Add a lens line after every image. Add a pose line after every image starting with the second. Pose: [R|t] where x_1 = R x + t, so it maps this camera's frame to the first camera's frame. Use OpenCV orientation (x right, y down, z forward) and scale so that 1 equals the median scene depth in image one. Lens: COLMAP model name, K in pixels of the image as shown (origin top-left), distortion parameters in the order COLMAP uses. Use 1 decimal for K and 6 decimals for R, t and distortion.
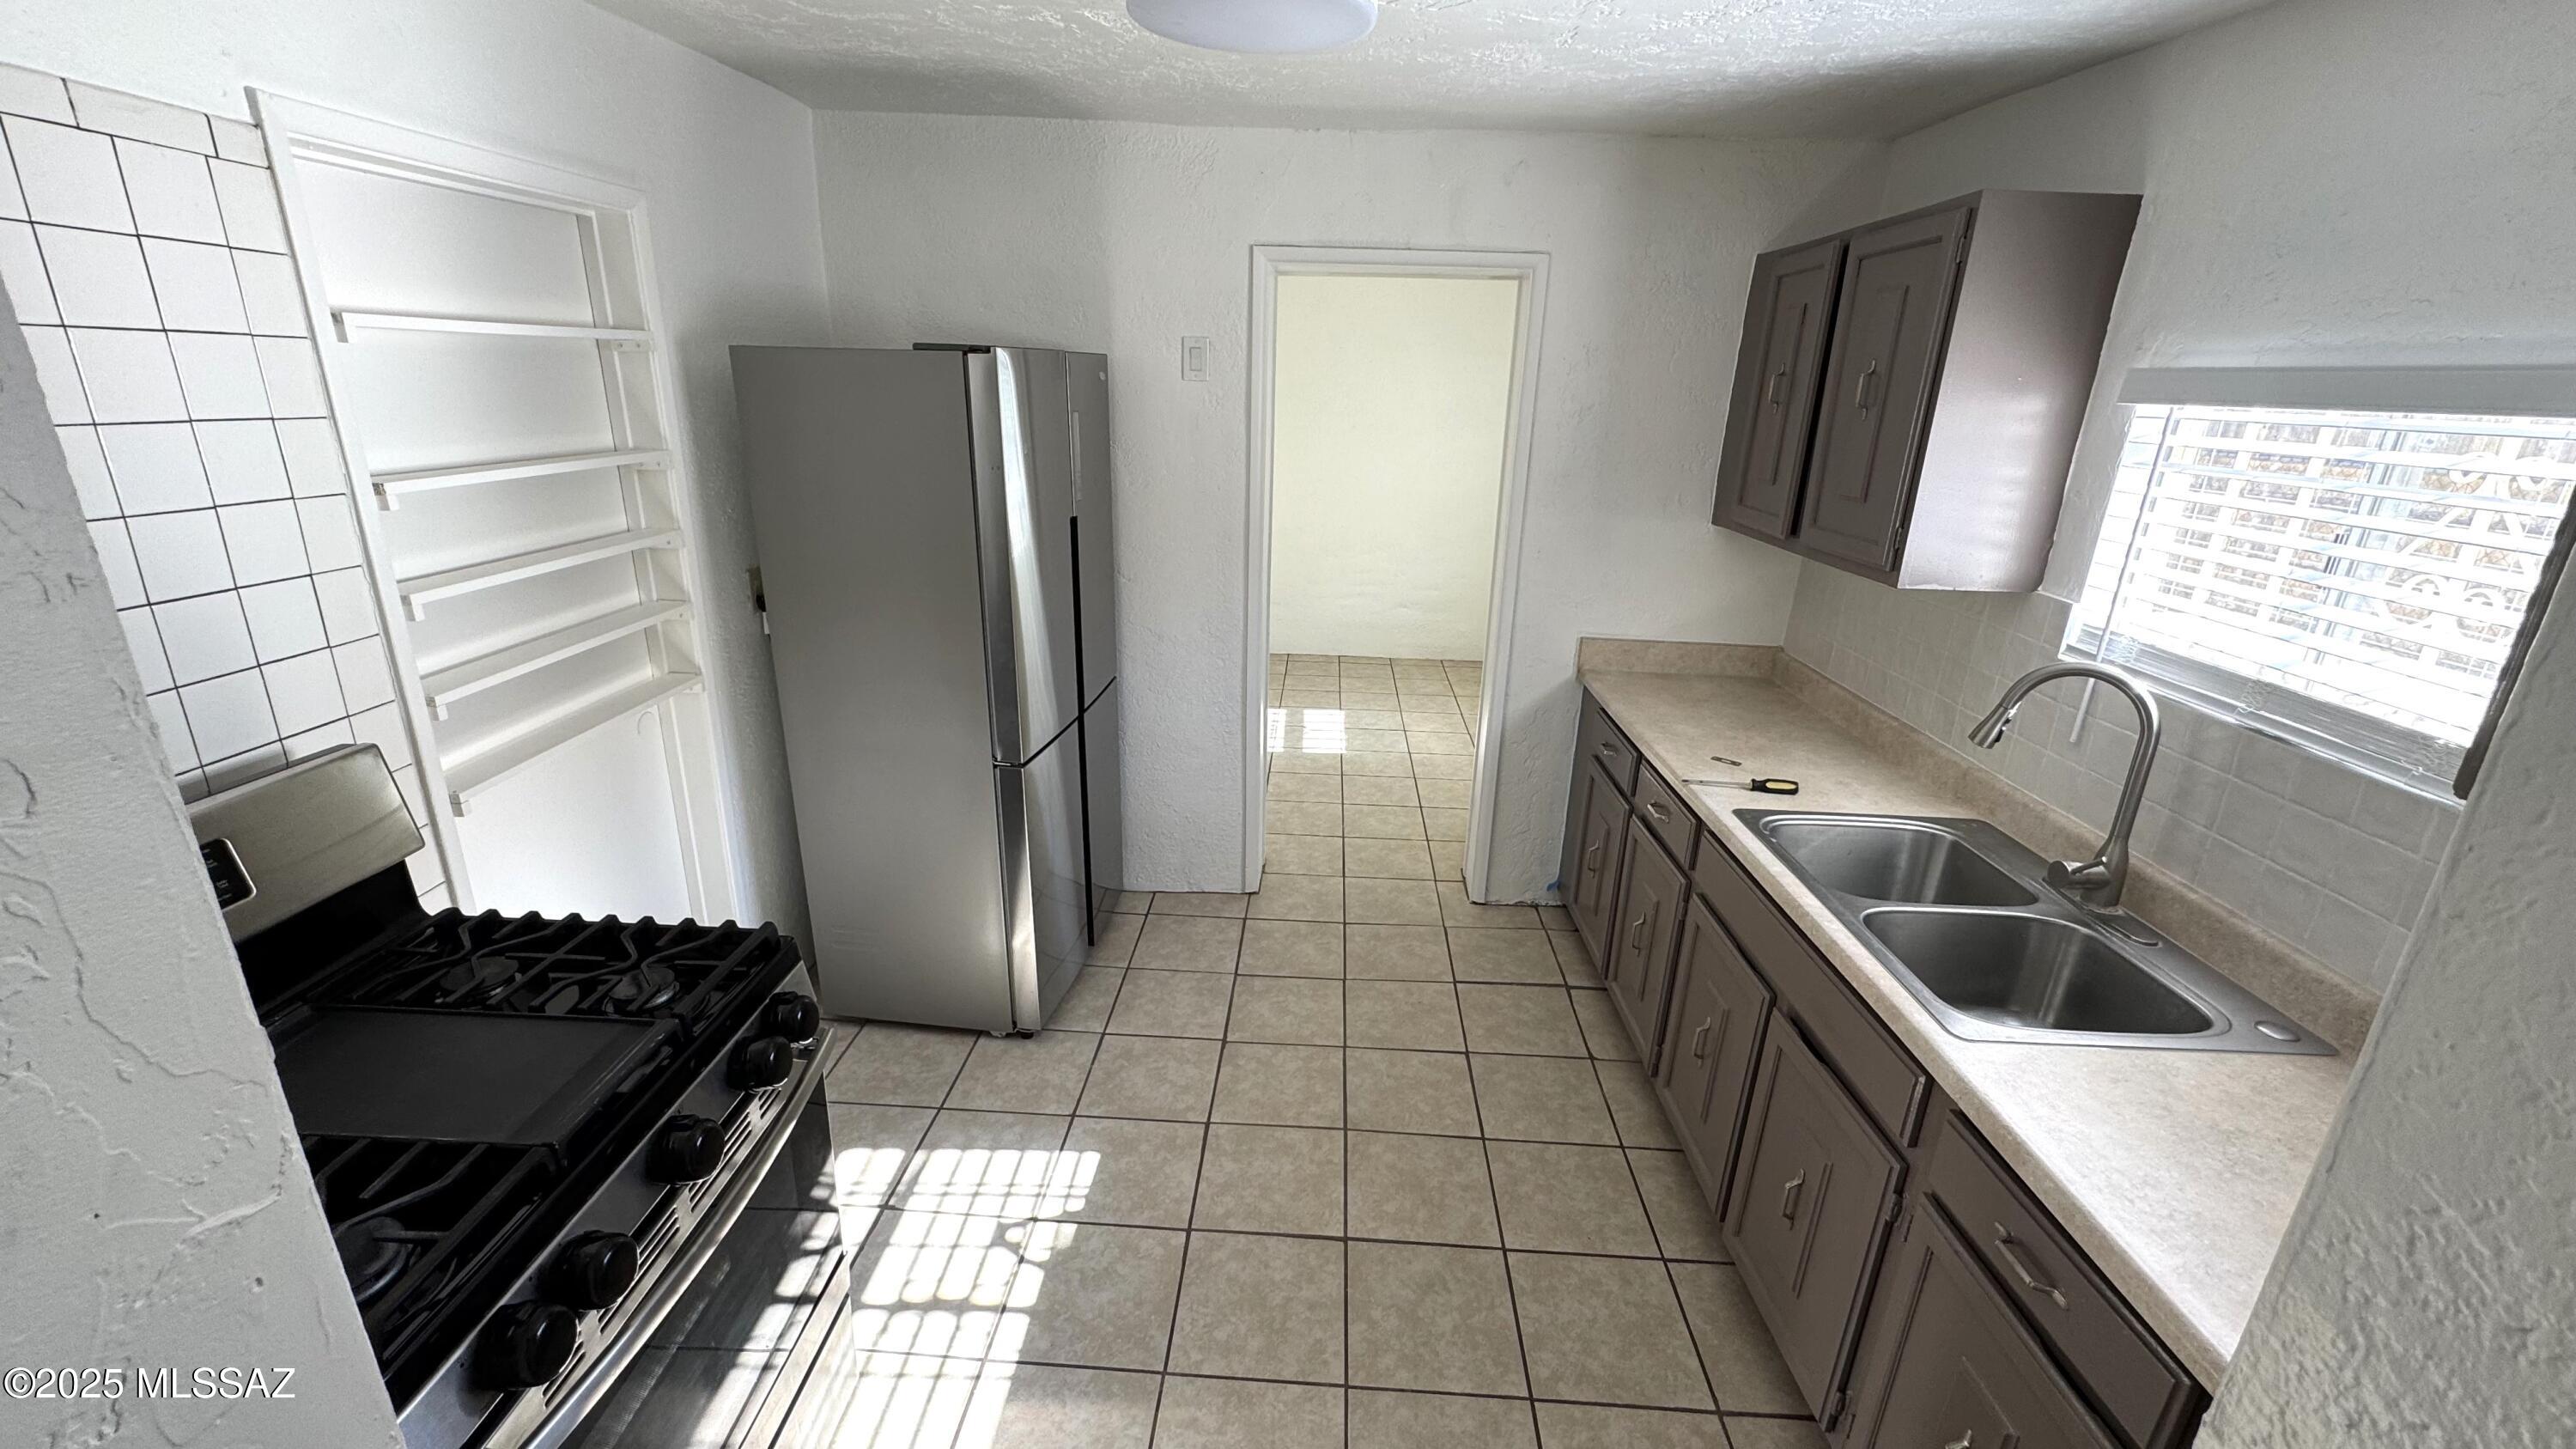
lens RADIAL K [[1027.7, 0, 1291.4], [0, 1027.7, 713.9], [0, 0, 1]] dist [0.001094, 0.000248]
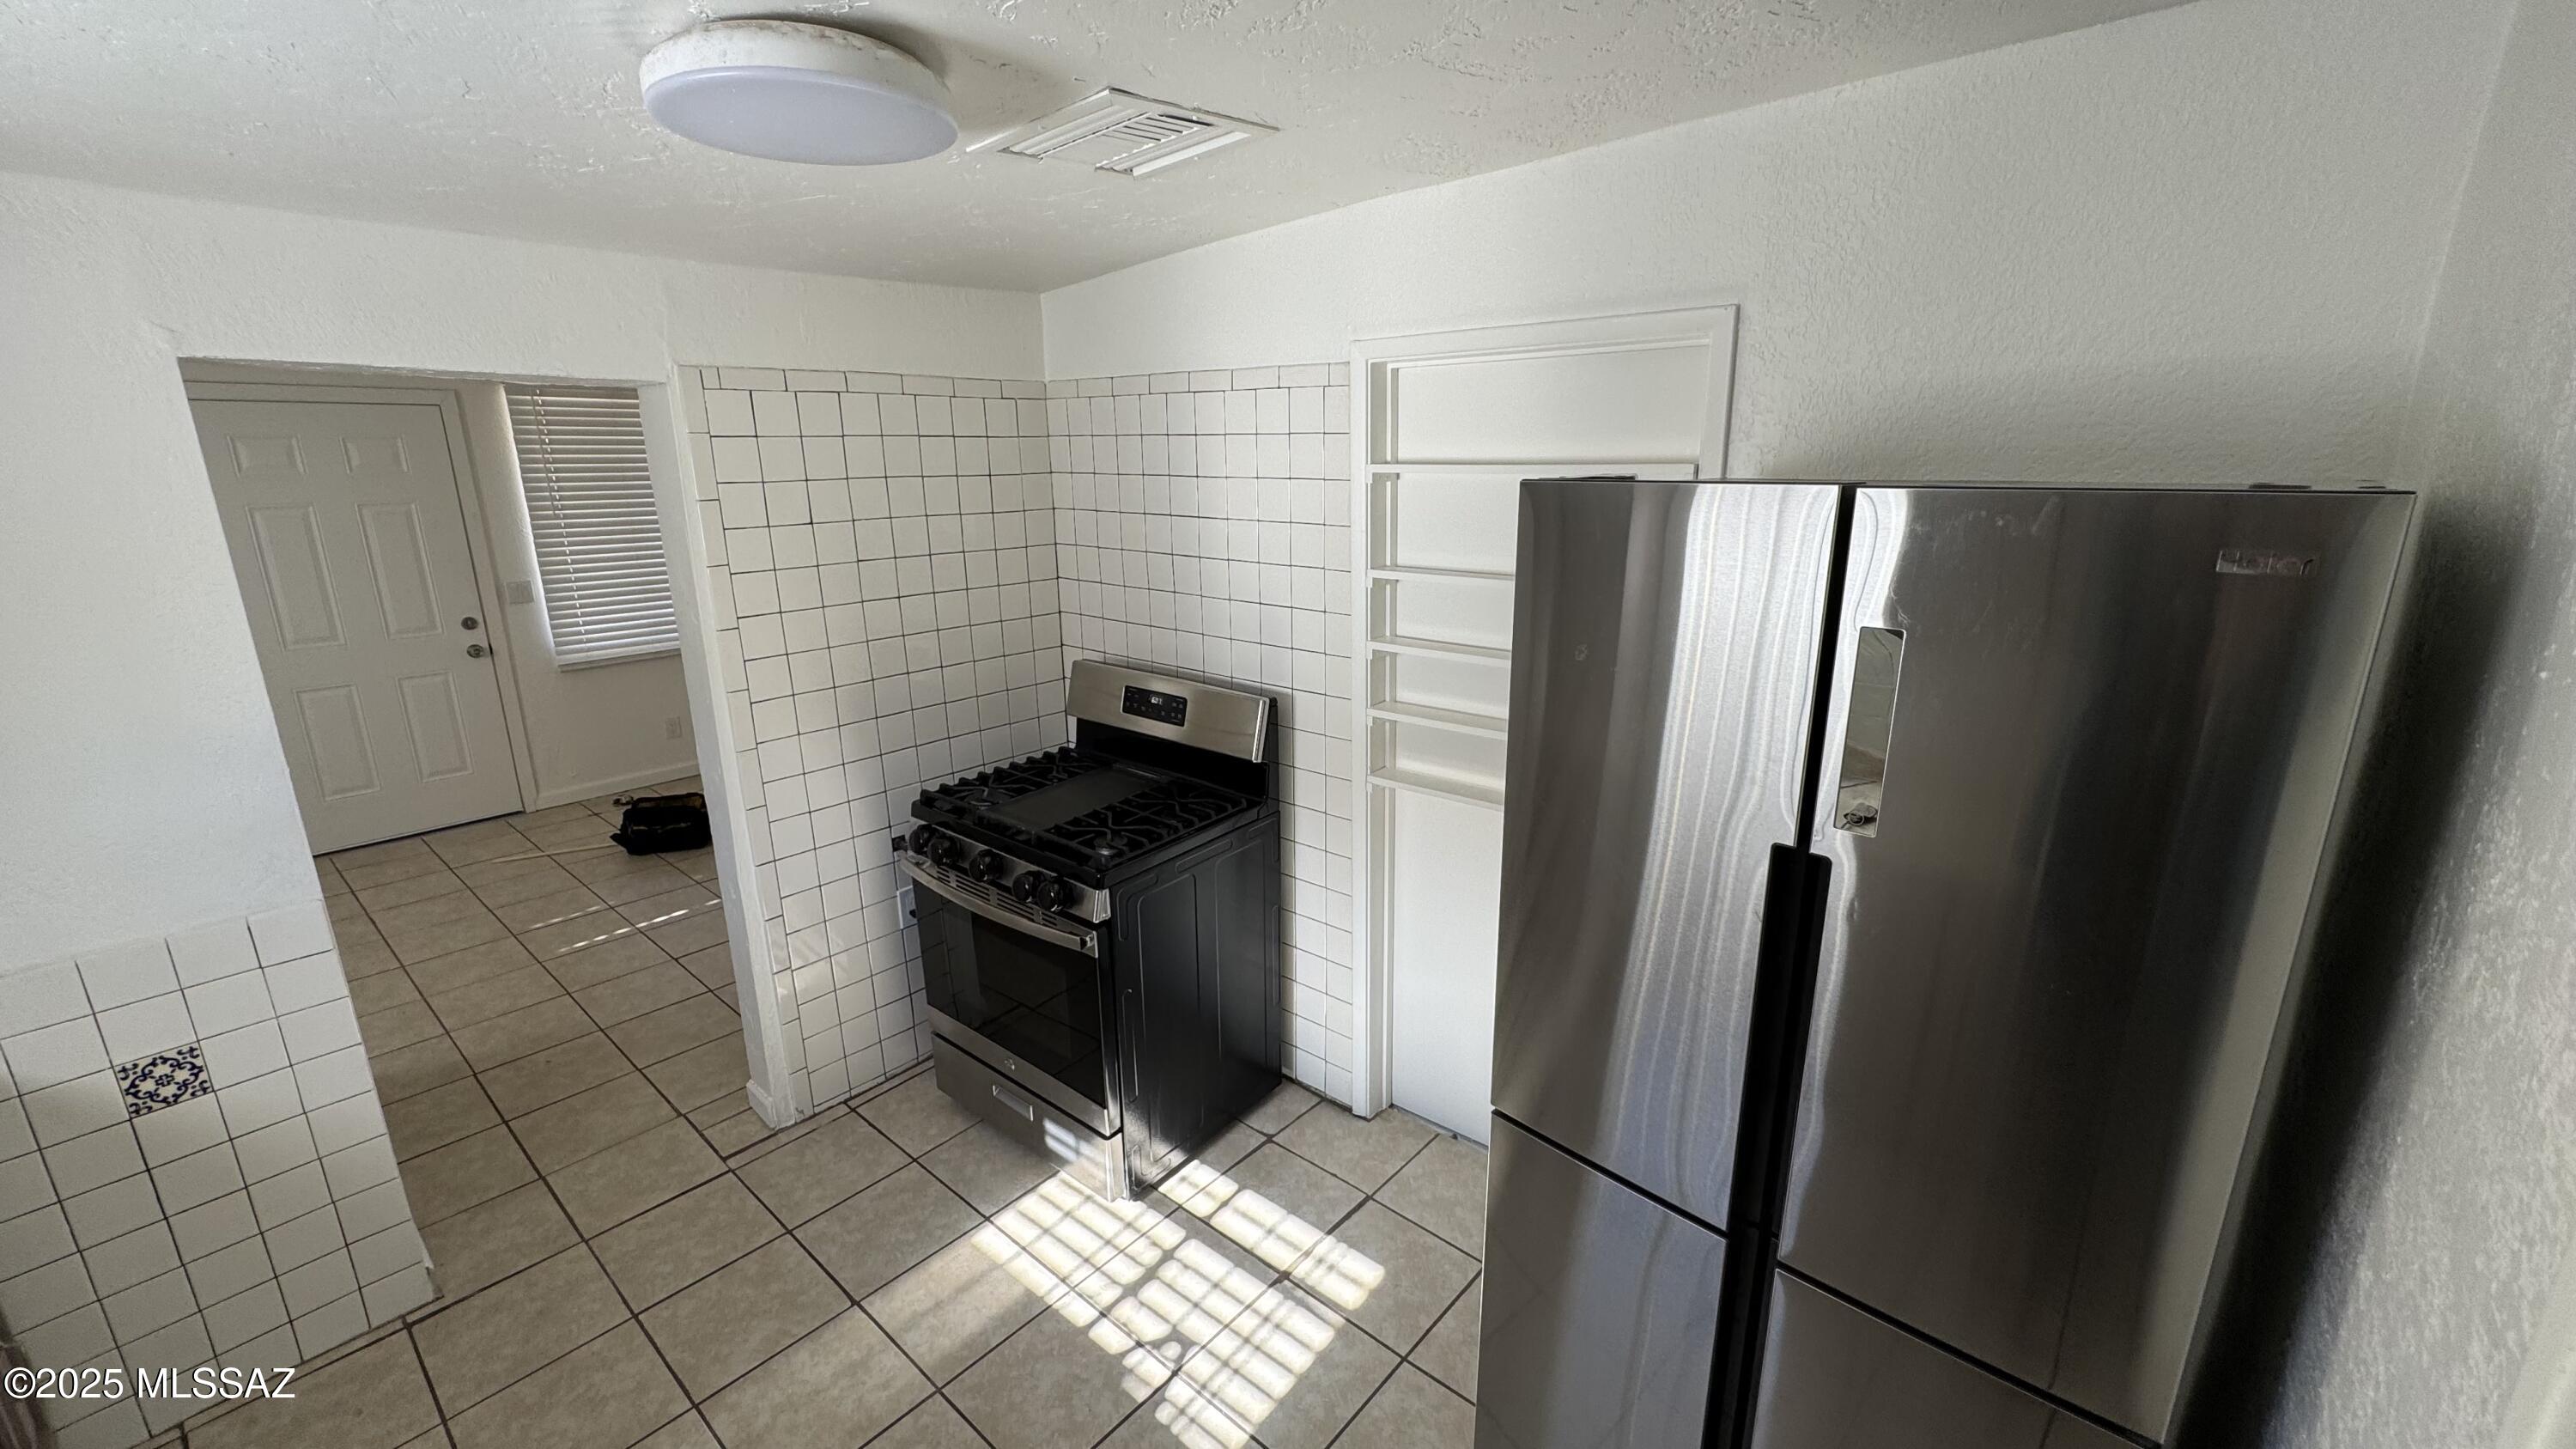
lens RADIAL K [[1027.7, 0, 1283.0], [0, 1027.7, 726.7], [0, 0, 1]] dist [0.001094, 0.000248]
pose [[-0.616858, 0.183696, -0.765338, 0.315487], [-0.258008, 0.871460, 0.417121, -0.461608], [0.743584, 0.454768, -0.490172, 1.309554]]
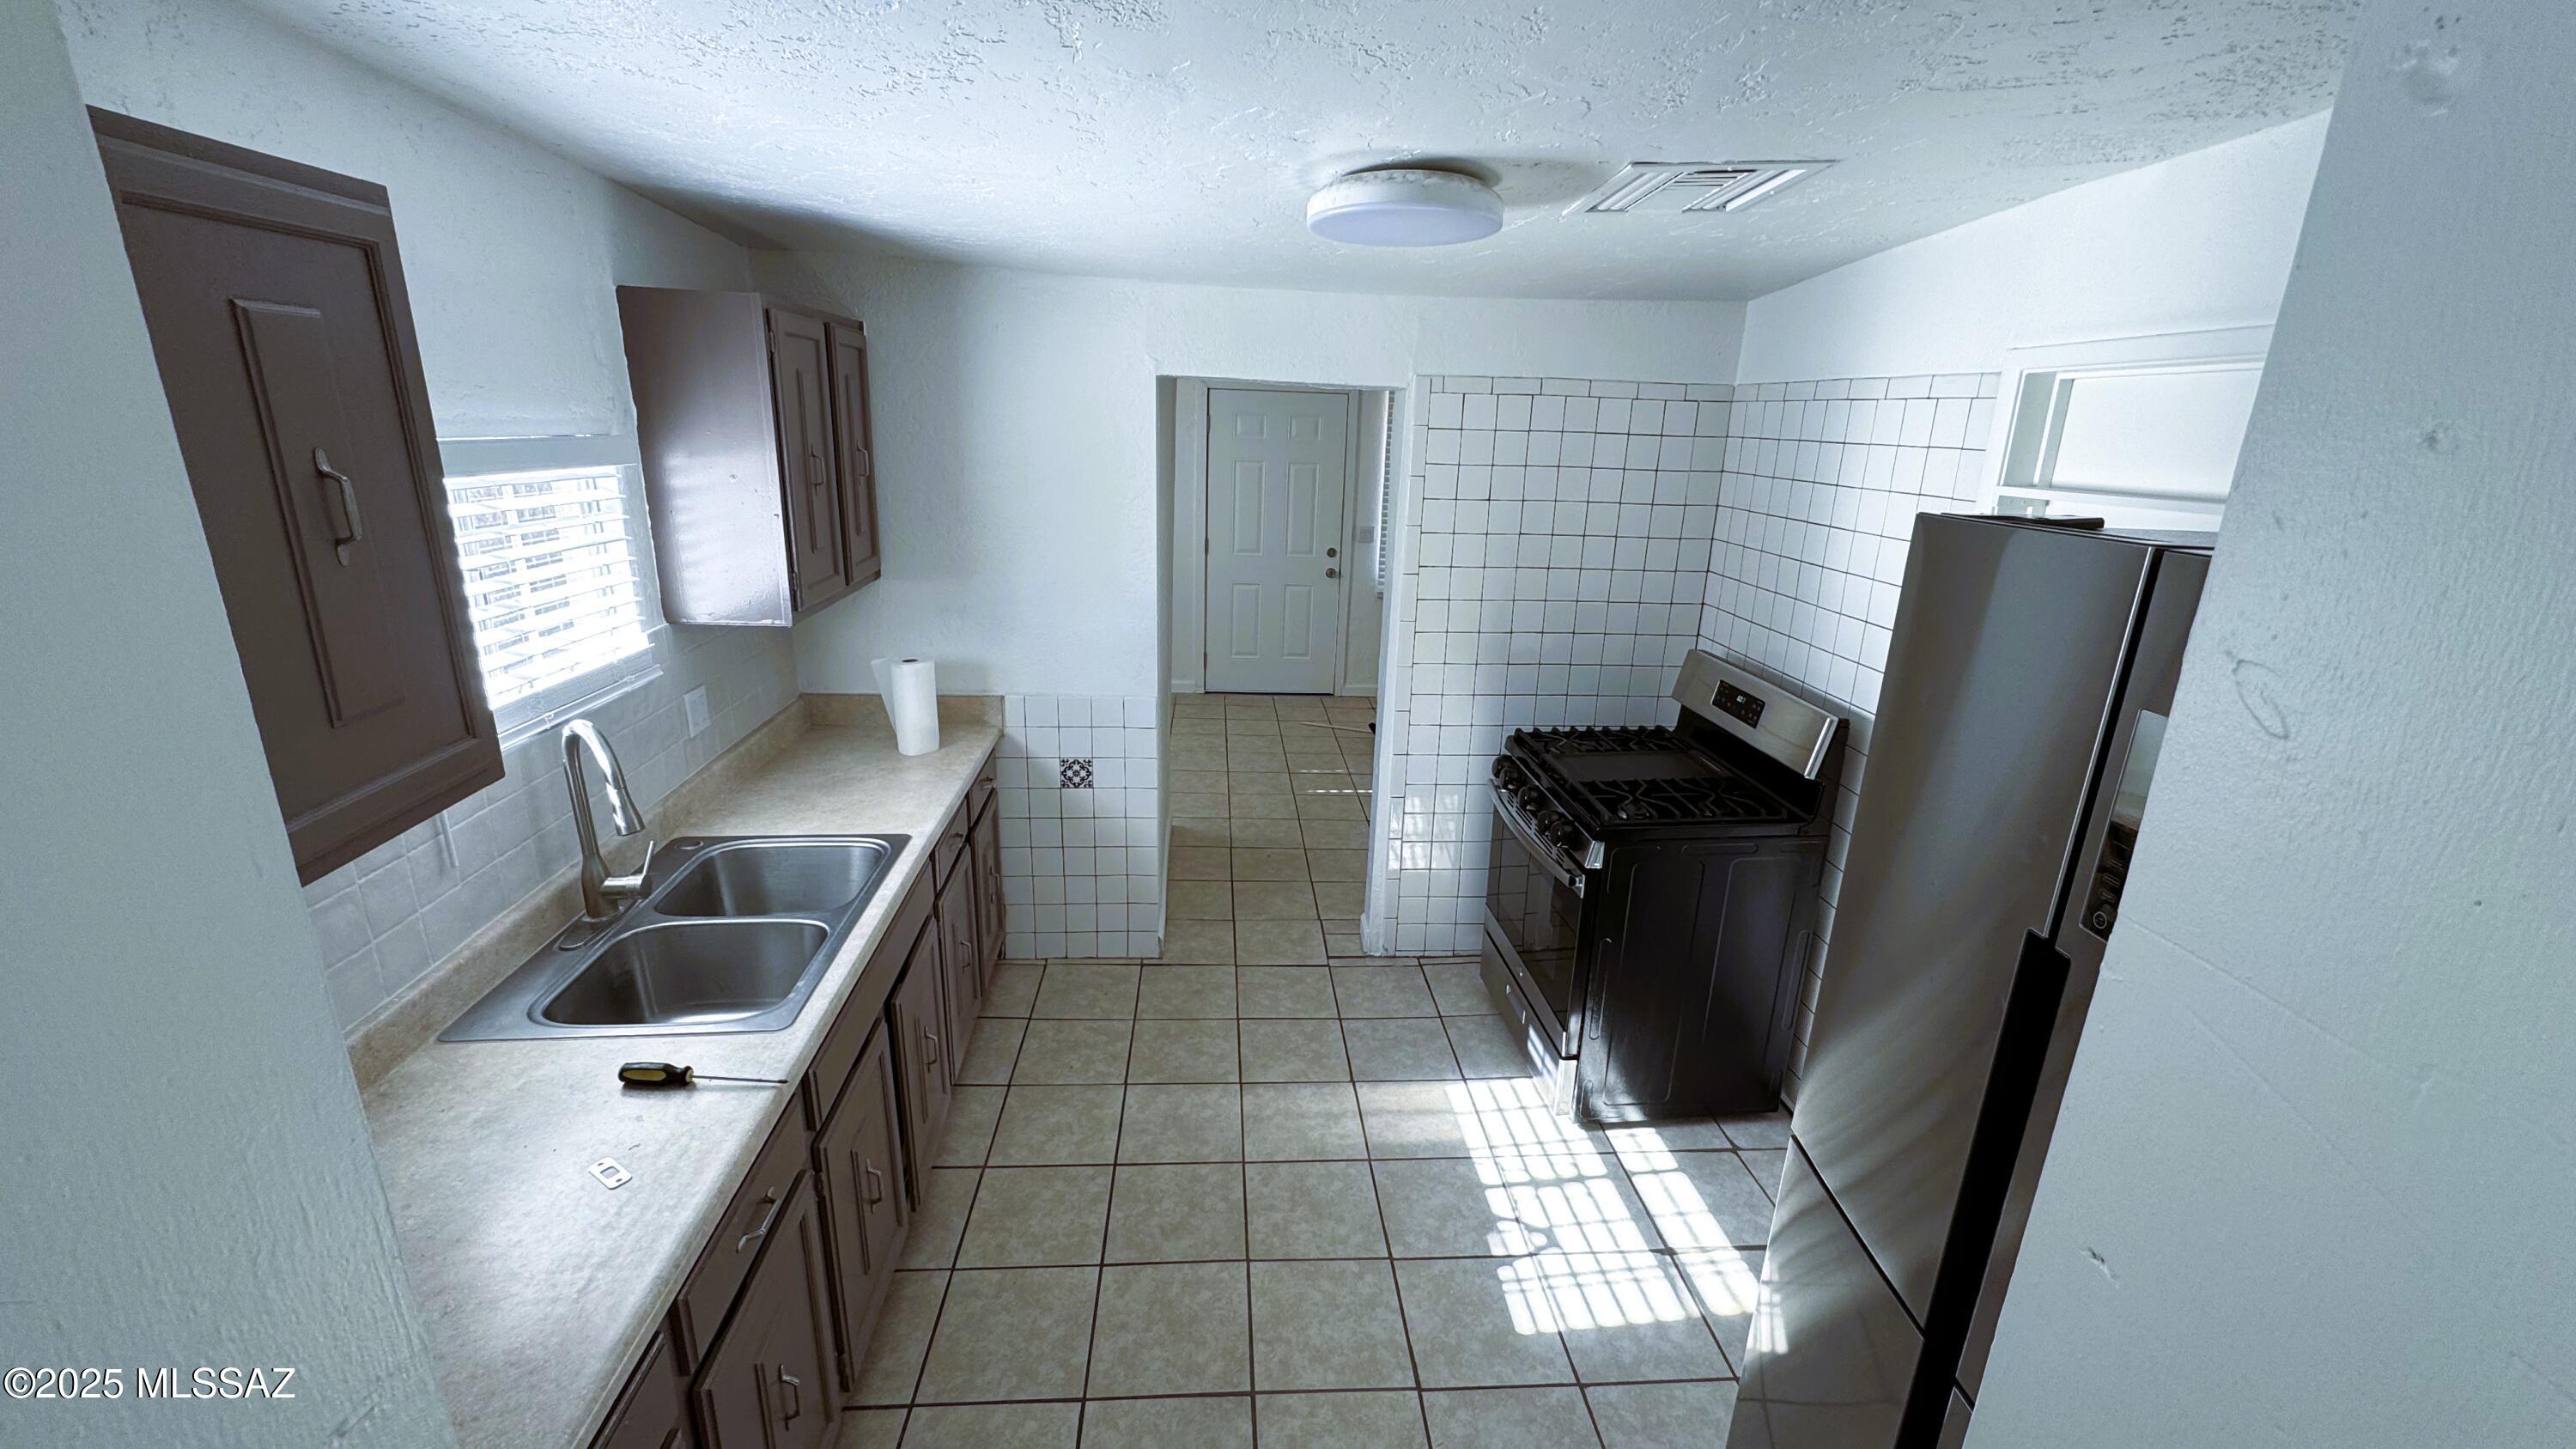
lens RADIAL K [[1027.7, 0, 1285.4], [0, 1027.7, 726.2], [0, 0, 1]] dist [0.001094, 0.000248]
pose [[-0.991698, -0.023426, -0.126439, 0.167376], [-0.091805, 0.817479, 0.568595, -0.584702], [0.090041, 0.575483, -0.812842, 1.593808]]
